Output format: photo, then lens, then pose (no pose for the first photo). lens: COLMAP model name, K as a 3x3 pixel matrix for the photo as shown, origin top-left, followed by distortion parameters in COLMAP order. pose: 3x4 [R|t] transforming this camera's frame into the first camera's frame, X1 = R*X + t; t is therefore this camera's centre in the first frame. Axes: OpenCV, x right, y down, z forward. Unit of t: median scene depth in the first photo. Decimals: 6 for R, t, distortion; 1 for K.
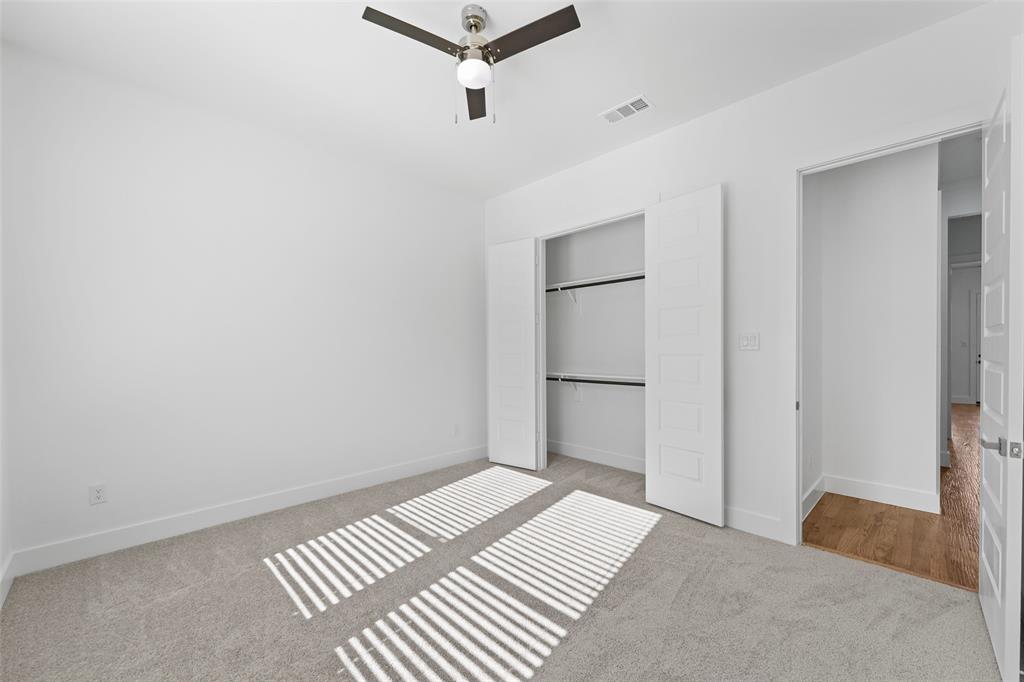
lens RADIAL K [[403.9, 0, 511.9], [0, 403.9, 346.4], [0, 0, 1]] dist [0.004673, -0.000333]
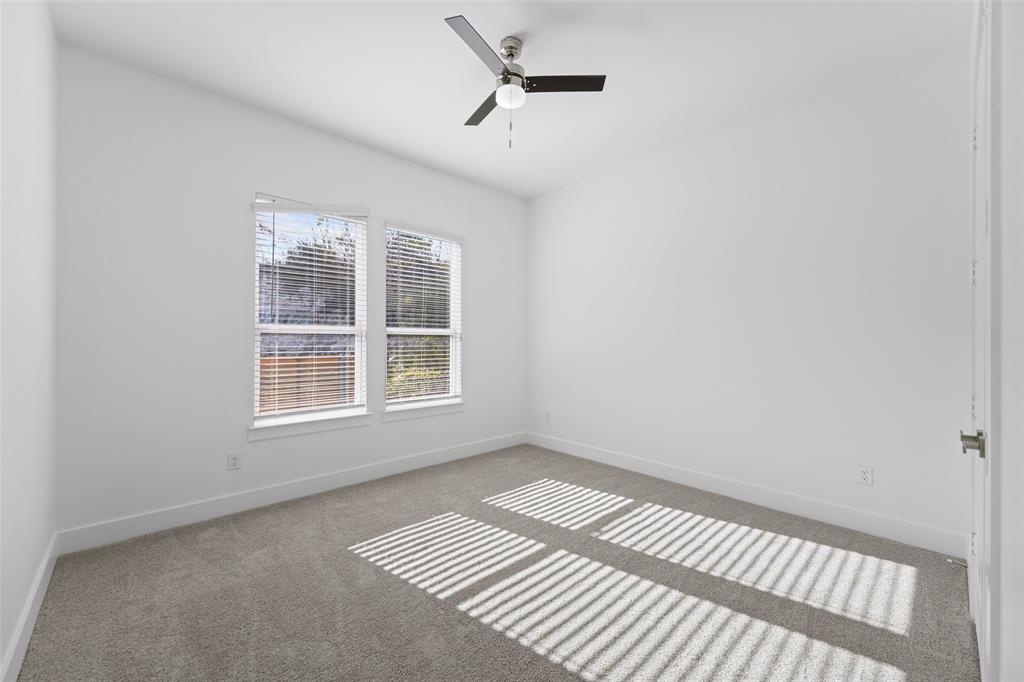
lens RADIAL K [[409.2, 0, 508.3], [0, 409.2, 337.6], [0, 0, 1]] dist [0.001231, -0.000126]
pose [[-0.022468, -0.003358, -0.999742, 0.810314], [-0.000593, 0.999994, -0.003346, 0.003532], [0.999747, 0.000517, -0.022470, 0.788894]]
